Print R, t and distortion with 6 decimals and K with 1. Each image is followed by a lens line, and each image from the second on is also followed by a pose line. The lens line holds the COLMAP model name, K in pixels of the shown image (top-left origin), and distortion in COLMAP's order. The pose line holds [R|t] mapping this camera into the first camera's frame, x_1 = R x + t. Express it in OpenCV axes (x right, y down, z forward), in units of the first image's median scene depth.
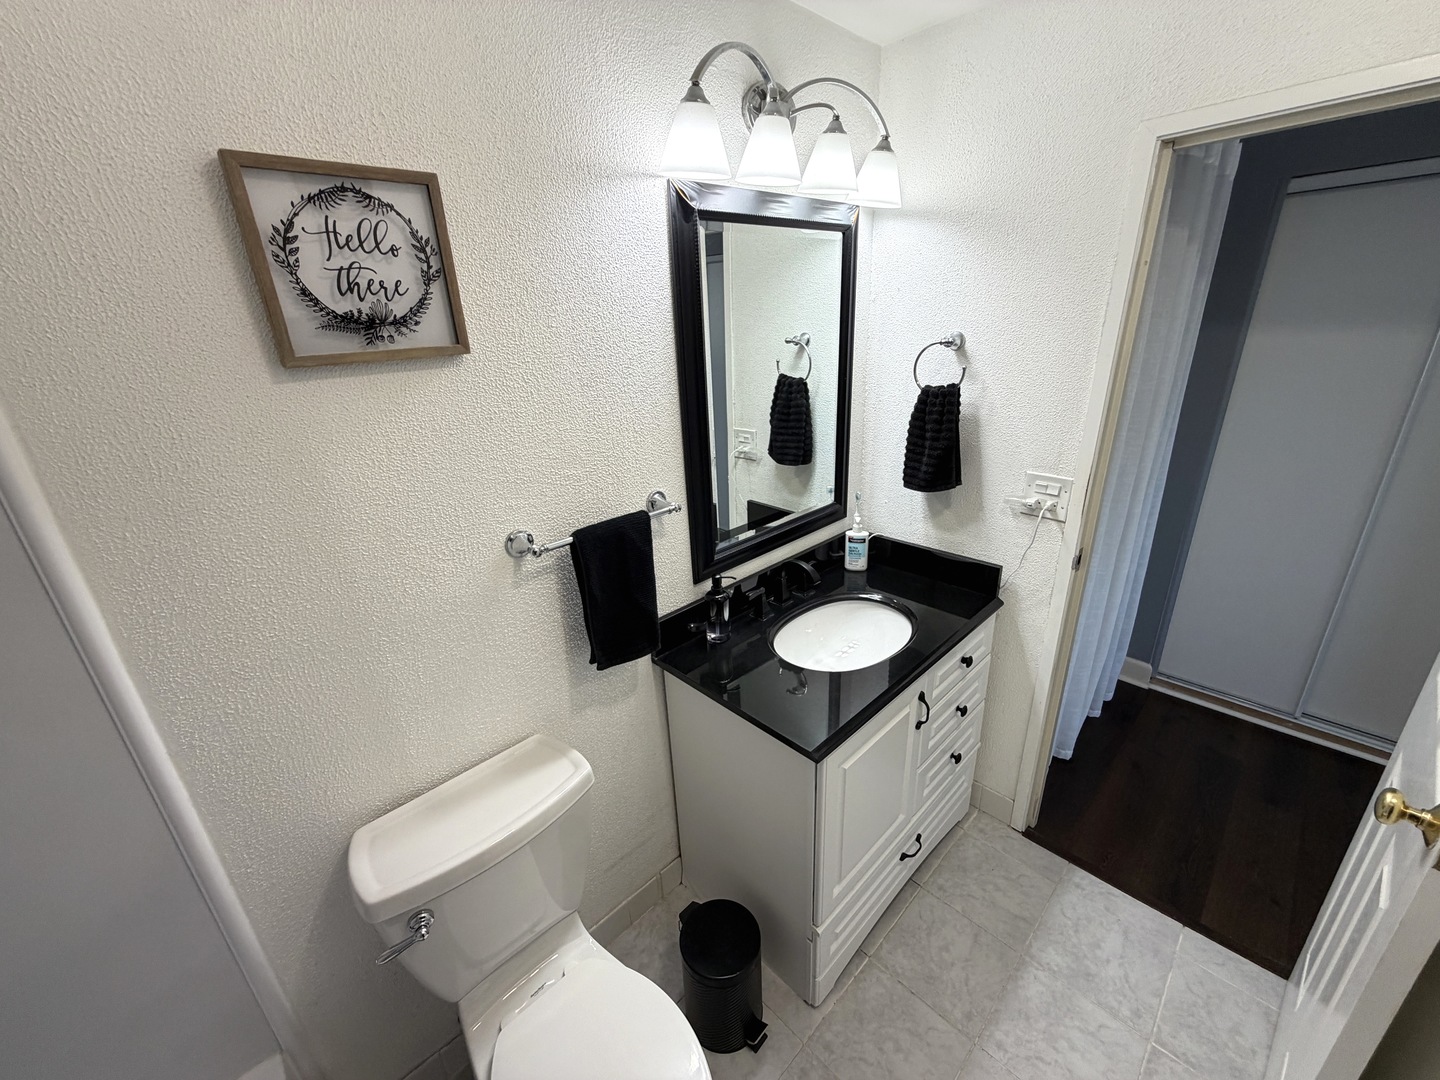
lens RADIAL K [[575.9, 0, 720.2], [0, 575.9, 536.2], [0, 0, 1]] dist [0.000652, 0.000113]
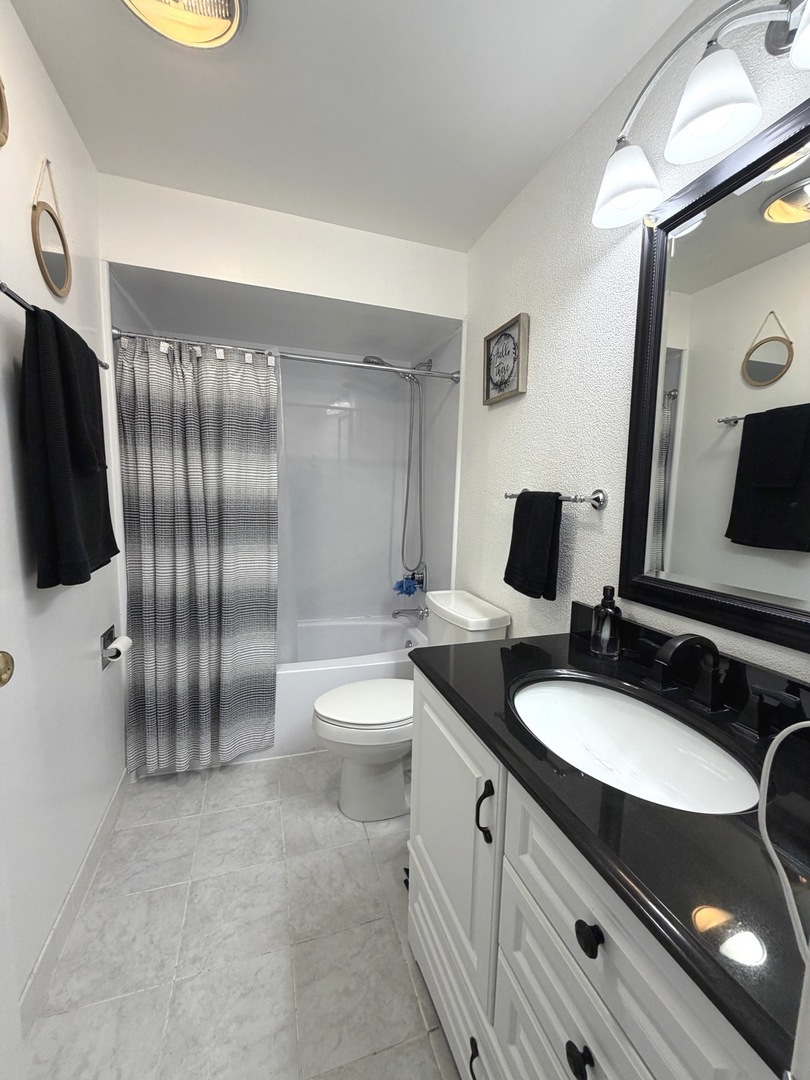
lens RADIAL K [[431.9, 0, 404.8], [0, 431.9, 535.2], [0, 0, 1]] dist [0.000652, 0.000113]
pose [[-0.423258, 0.130096, -0.896620, 1.325679], [-0.334298, 0.897381, 0.288015, -0.182477], [0.842079, 0.421643, -0.336333, 1.543574]]
